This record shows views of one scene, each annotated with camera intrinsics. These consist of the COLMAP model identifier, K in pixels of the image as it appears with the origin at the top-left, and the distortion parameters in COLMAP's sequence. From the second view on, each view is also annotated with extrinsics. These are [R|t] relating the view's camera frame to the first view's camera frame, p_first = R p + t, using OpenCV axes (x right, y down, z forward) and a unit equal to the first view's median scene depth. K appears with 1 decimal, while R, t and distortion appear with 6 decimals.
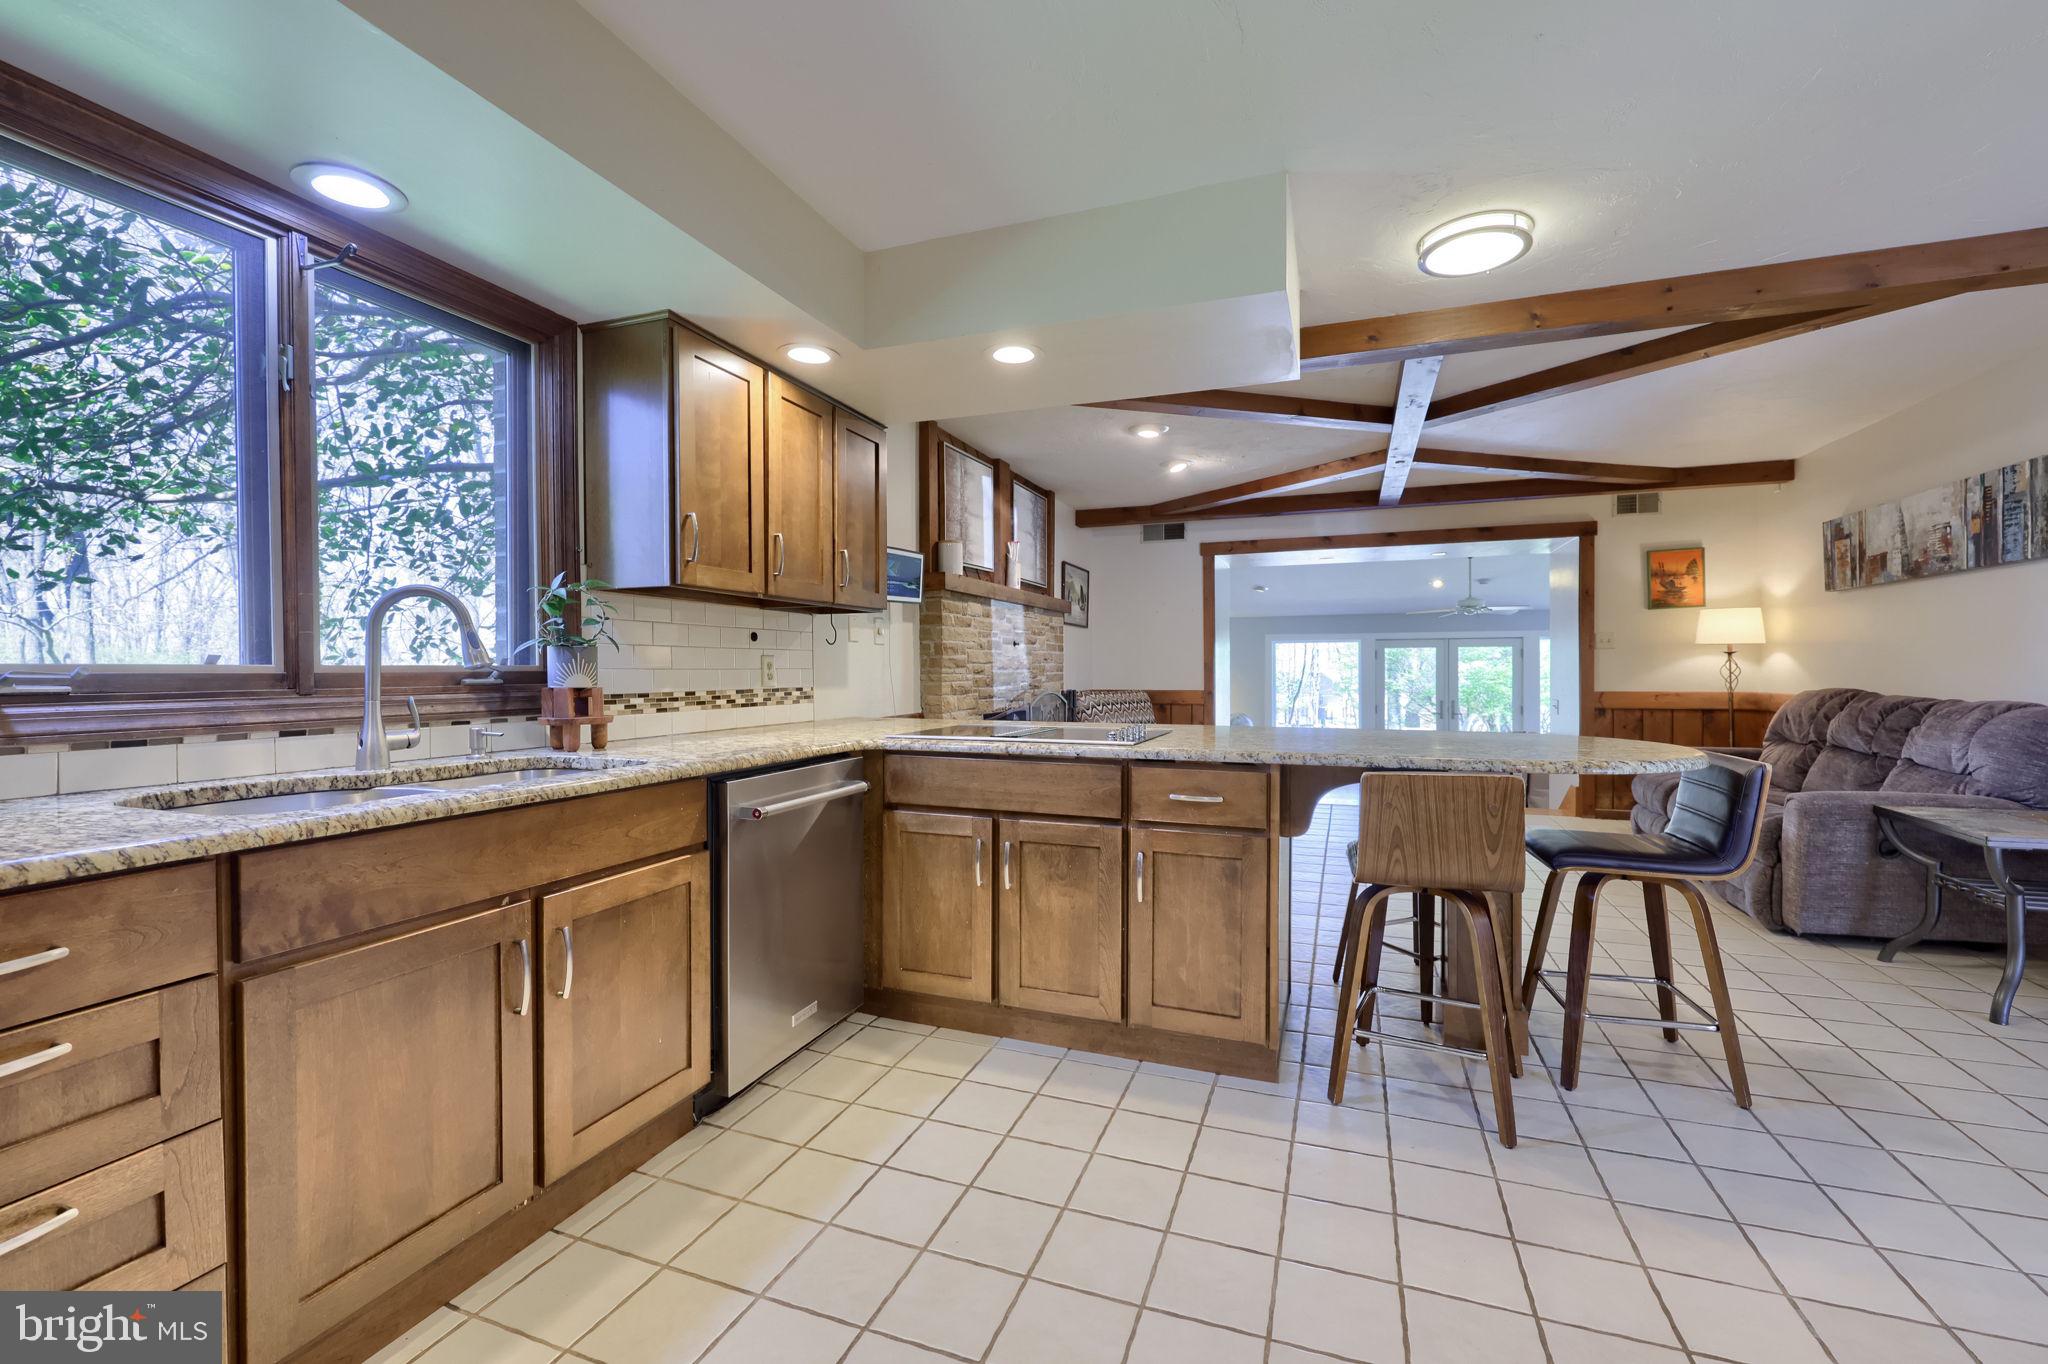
lens RADIAL K [[847.9, 0, 1047.5], [0, 847.9, 672.8], [0, 0, 1]] dist [0.004261, -0.000350]
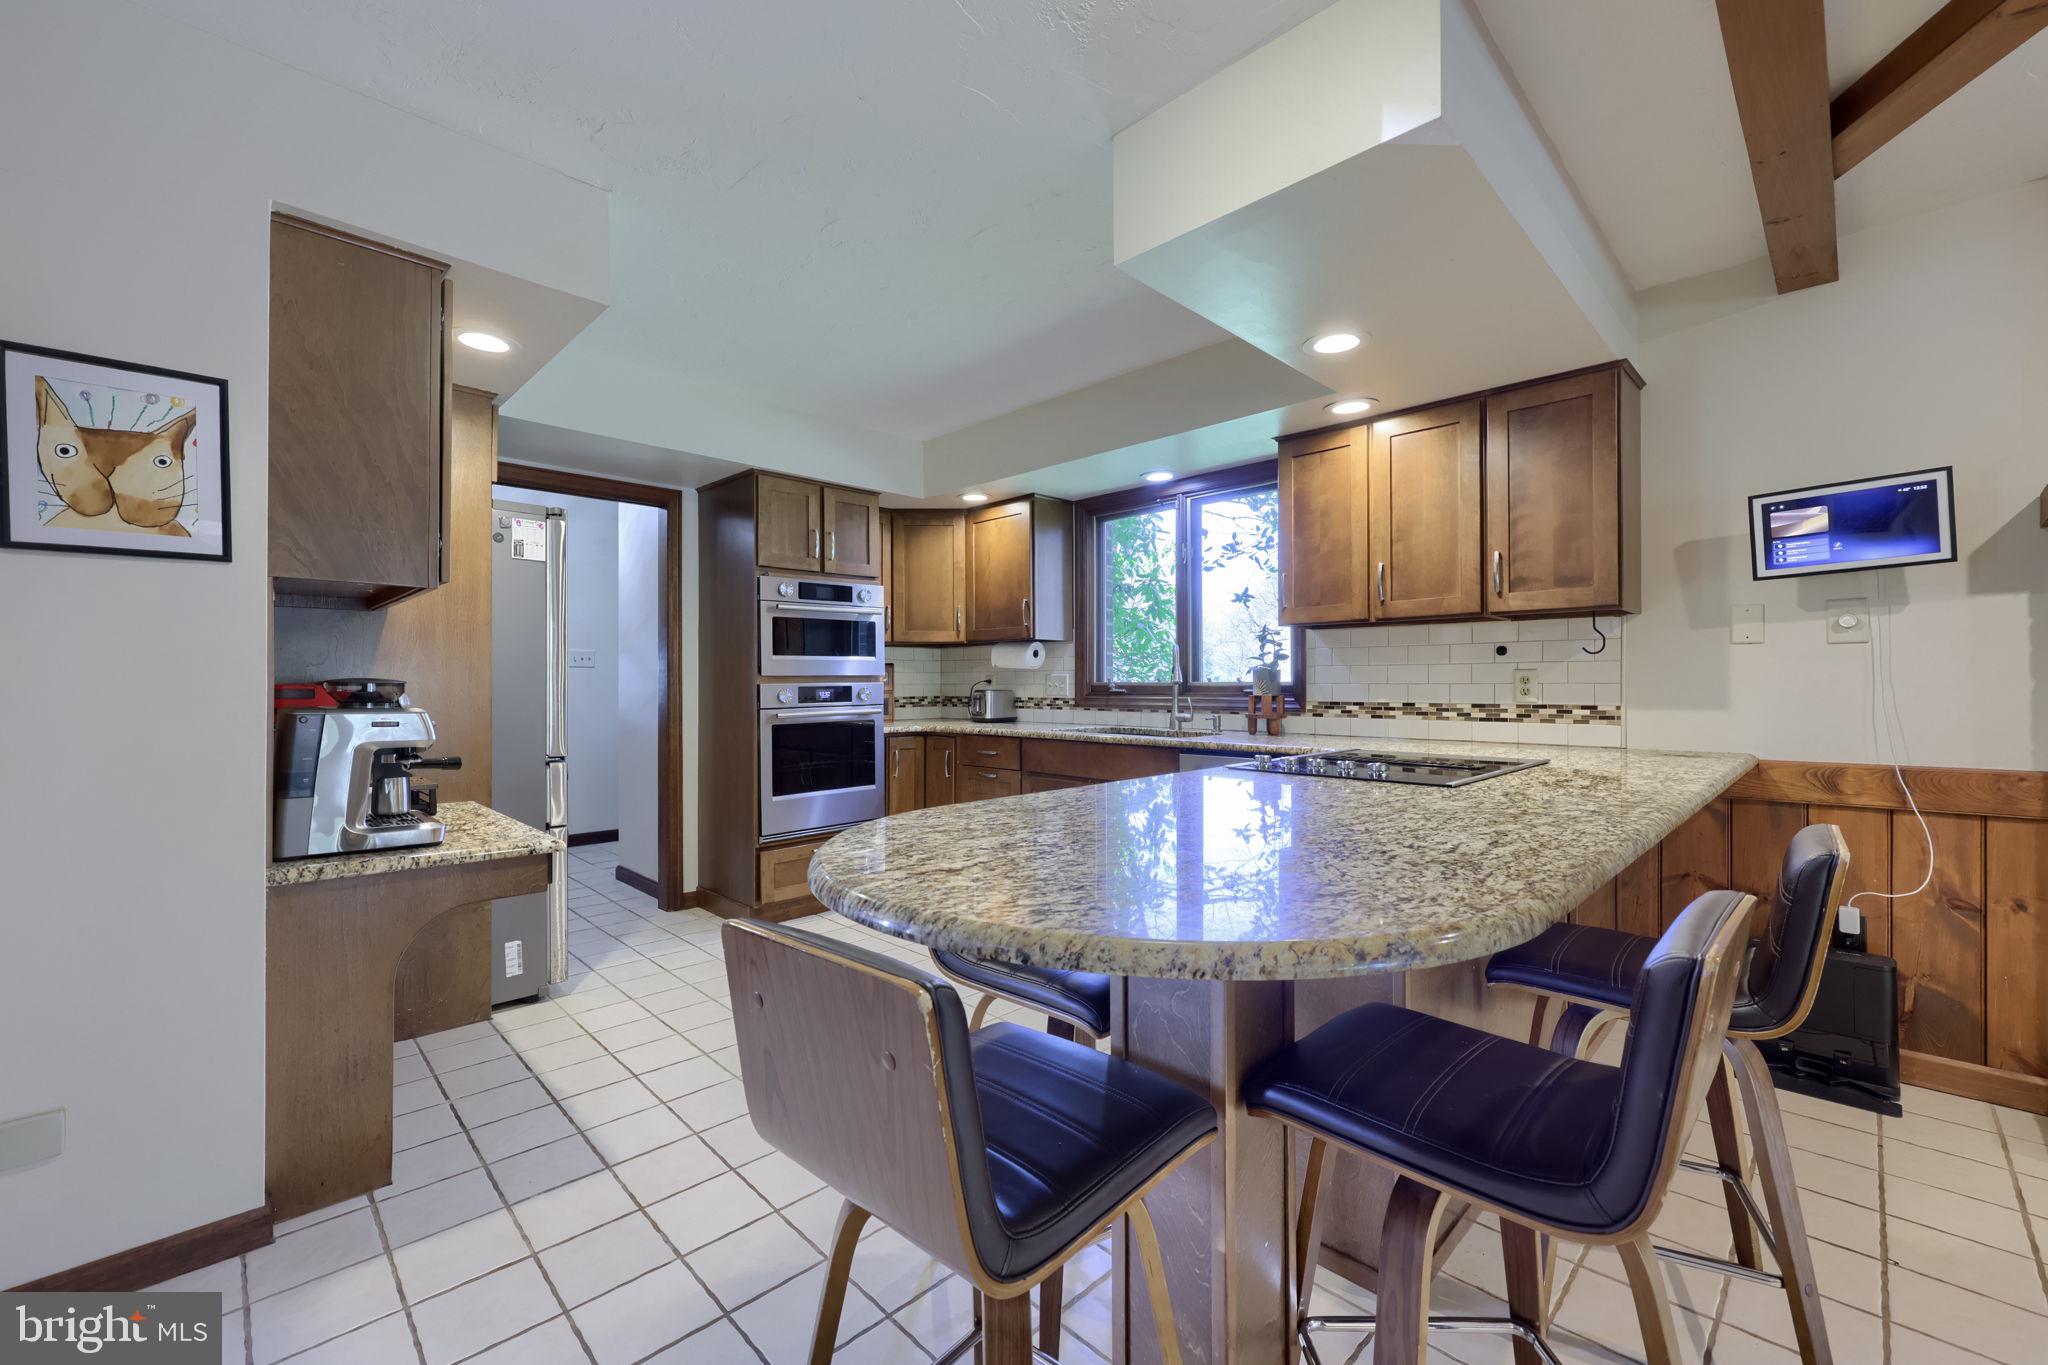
lens RADIAL K [[847.9, 0, 988.8], [0, 847.9, 698.5], [0, 0, 1]] dist [0.004261, -0.000350]
pose [[-0.477924, 0.020850, -0.878154, 0.926748], [0.001187, 0.999733, 0.023090, -0.012503], [0.878400, 0.009993, -0.477821, 1.095783]]
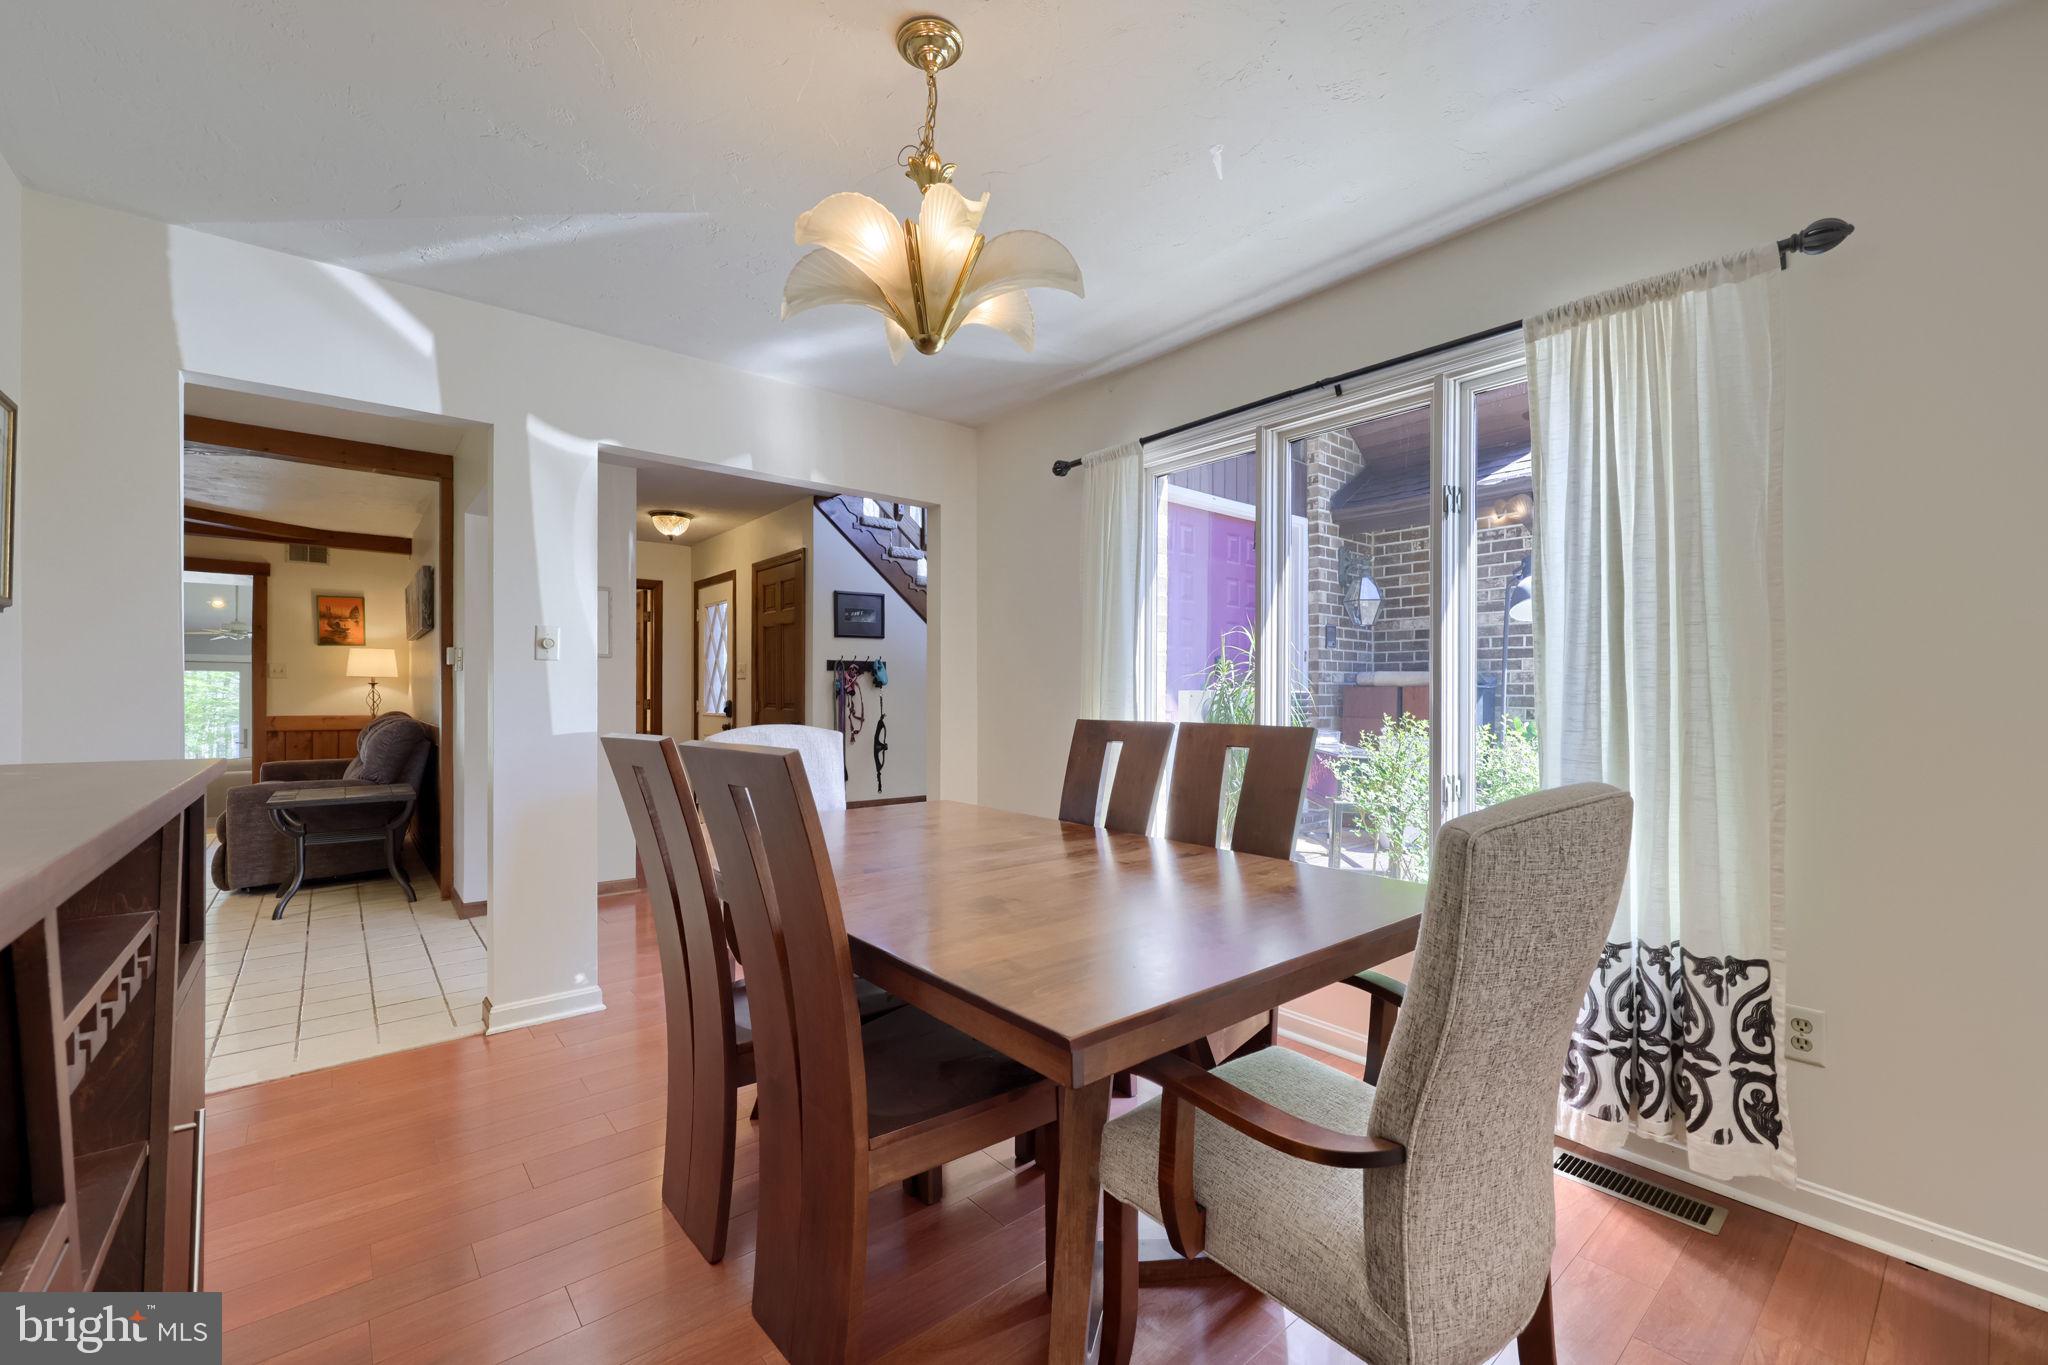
lens RADIAL K [[847.9, 0, 1009.6], [0, 847.9, 690.7], [0, 0, 1]] dist [0.004261, -0.000350]
pose [[0.523088, 0.017280, 0.852104, 0.464274], [-0.004911, 0.999839, -0.017261, 0.007950], [-0.852265, 0.004844, 0.523088, -0.955607]]
